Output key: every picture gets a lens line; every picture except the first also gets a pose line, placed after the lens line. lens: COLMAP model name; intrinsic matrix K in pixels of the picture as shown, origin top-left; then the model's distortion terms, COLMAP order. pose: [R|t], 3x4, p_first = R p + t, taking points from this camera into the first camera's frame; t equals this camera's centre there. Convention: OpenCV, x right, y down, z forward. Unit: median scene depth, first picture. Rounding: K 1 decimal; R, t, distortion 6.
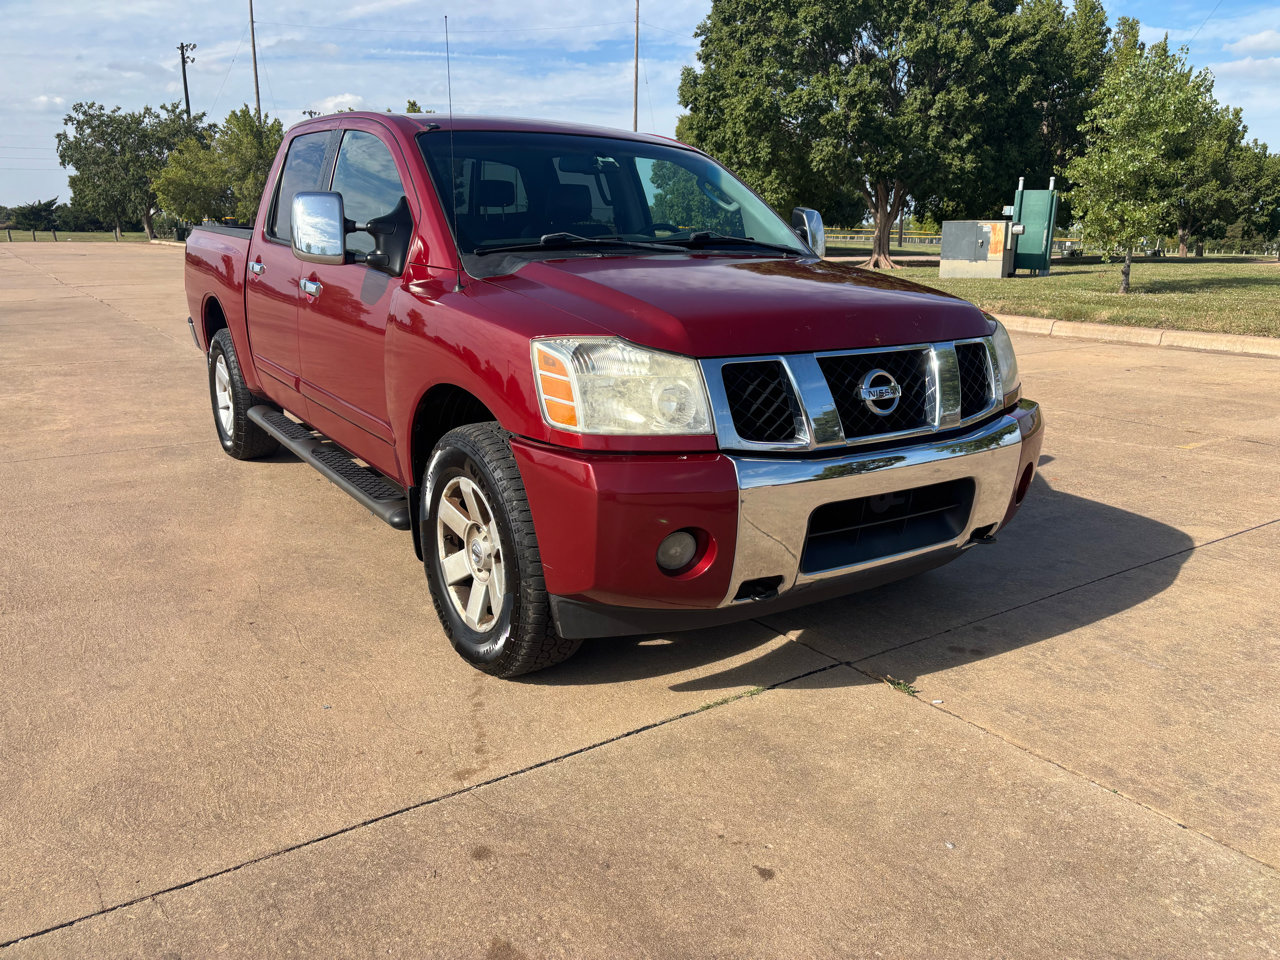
lens RADIAL K [[971.2, 0, 650.4], [0, 971.2, 473.6], [0, 0, 1]] dist [0.041597, -0.040386]
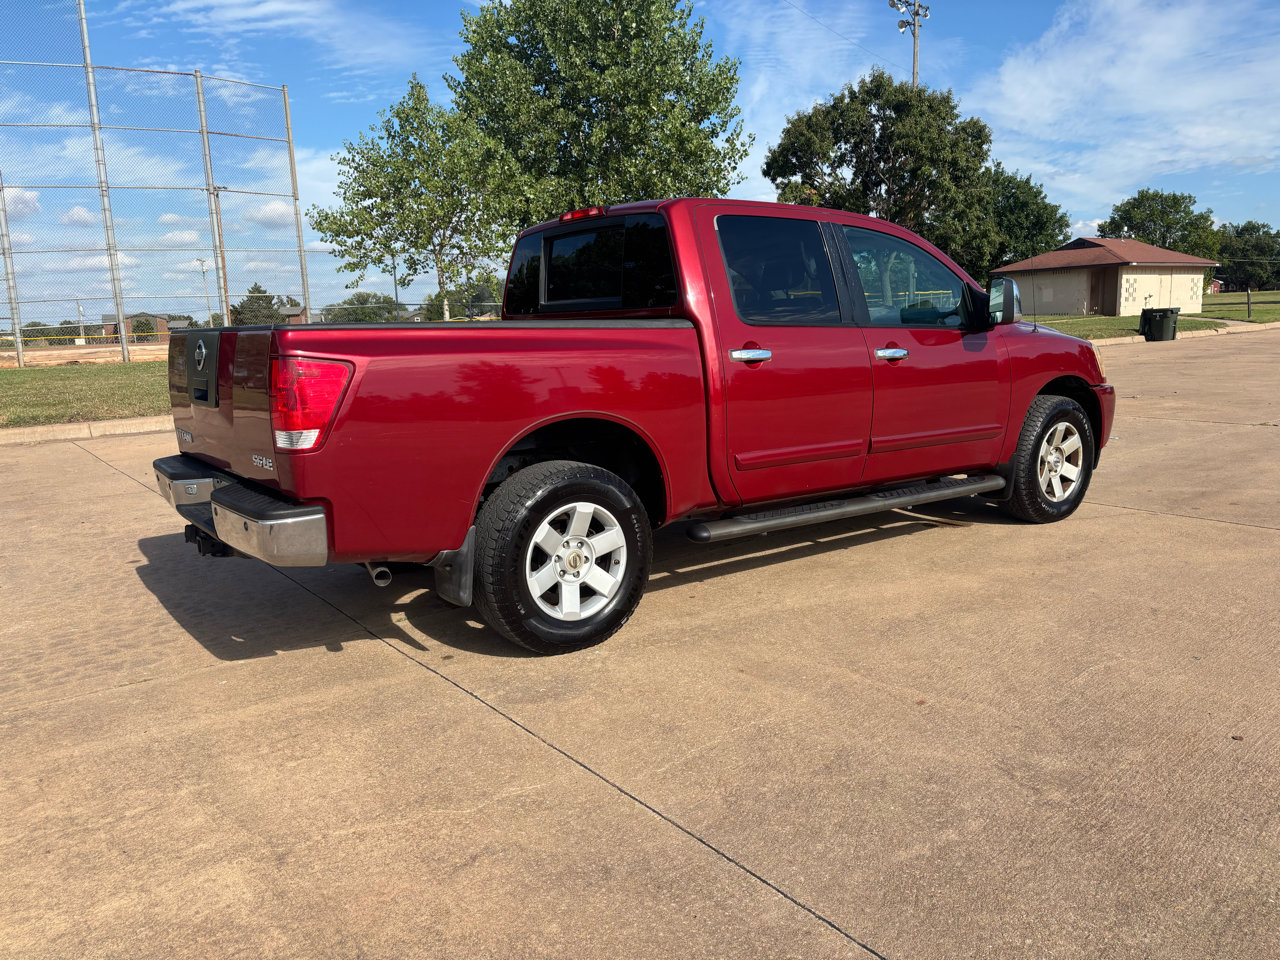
lens RADIAL K [[971.2, 0, 628.8], [0, 971.2, 479.5], [0, 0, 1]] dist [0.041597, -0.040386]
pose [[-0.033172, -0.175656, 0.983893, -1.525002], [0.273600, 0.945234, 0.177979, -0.342101], [-0.961271, 0.275097, 0.016704, 1.315281]]
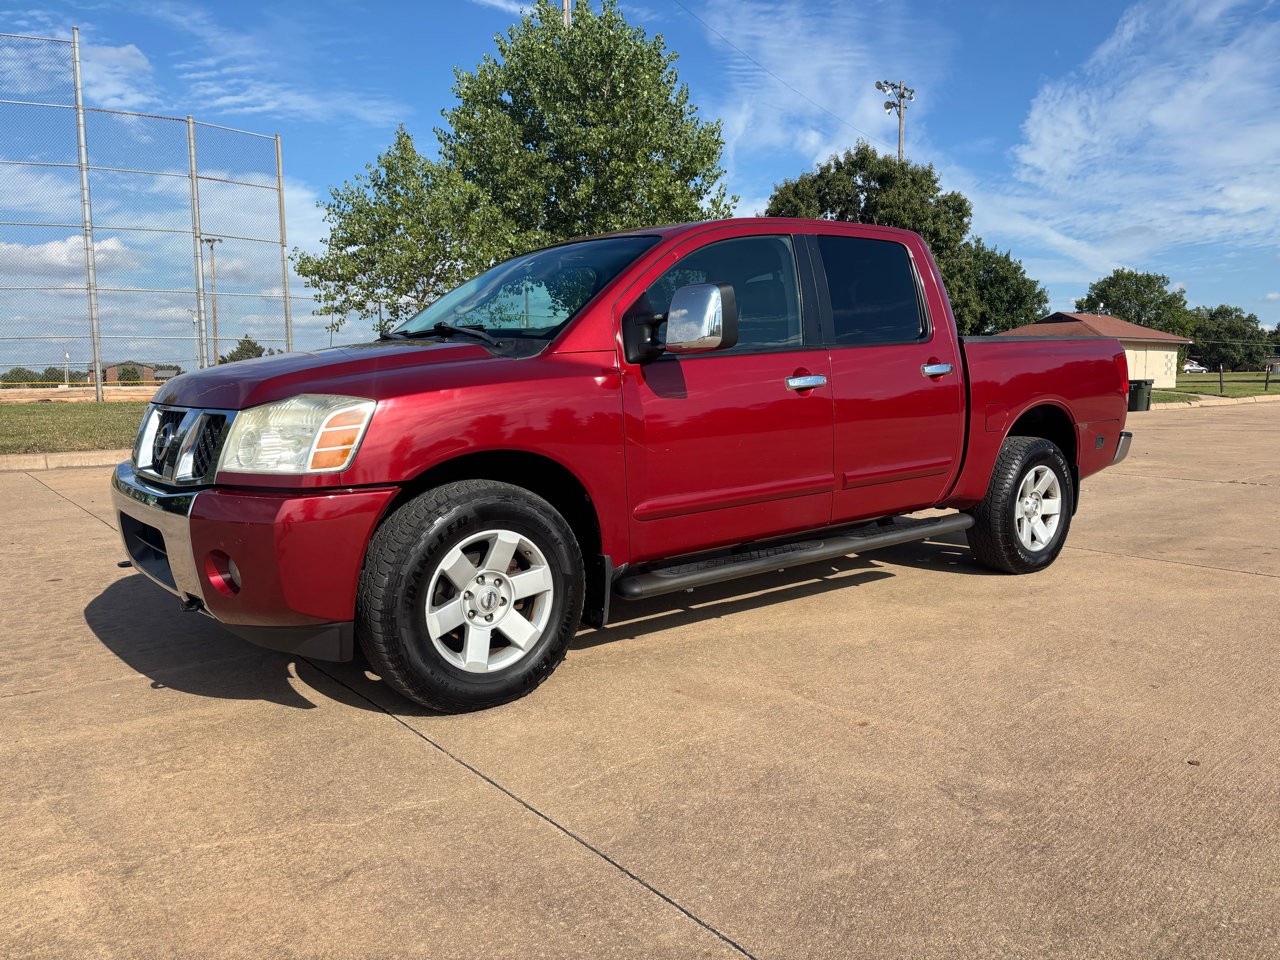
lens RADIAL K [[971.2, 0, 646.2], [0, 971.2, 477.2], [0, 0, 1]] dist [0.041597, -0.040386]
pose [[-0.059639, -0.110691, 0.992064, -1.488104], [0.244884, 0.961841, 0.122040, -0.274376], [-0.967716, 0.250219, -0.030257, 1.284701]]
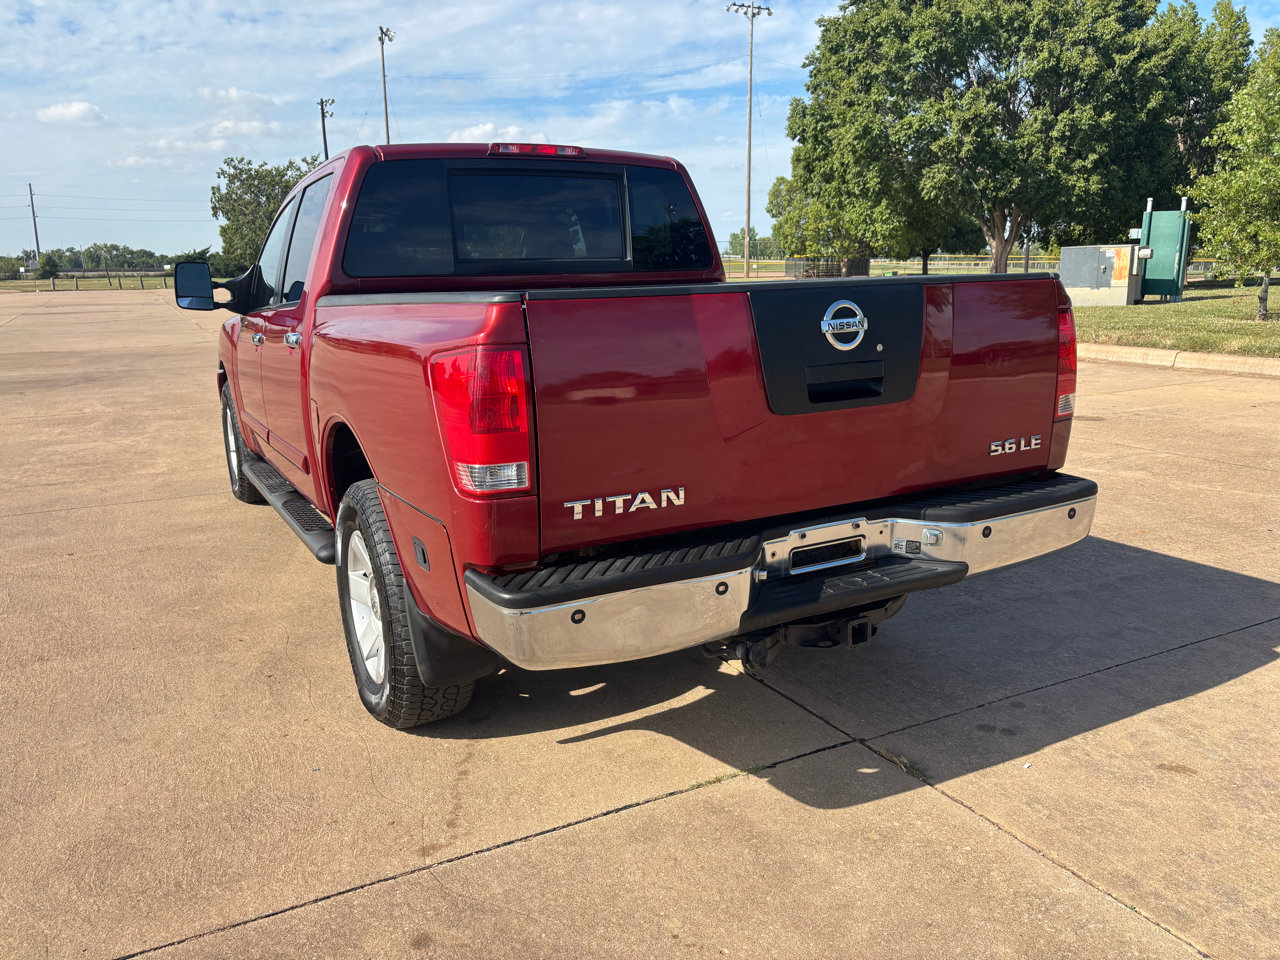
lens RADIAL K [[971.2, 0, 644.6], [0, 971.2, 491.4], [0, 0, 1]] dist [0.041597, -0.040386]
pose [[0.992068, 0.004202, -0.125631, 0.085484], [-0.006050, 0.999879, -0.014326, -0.021708], [0.125556, 0.014973, 0.991974, 0.033868]]
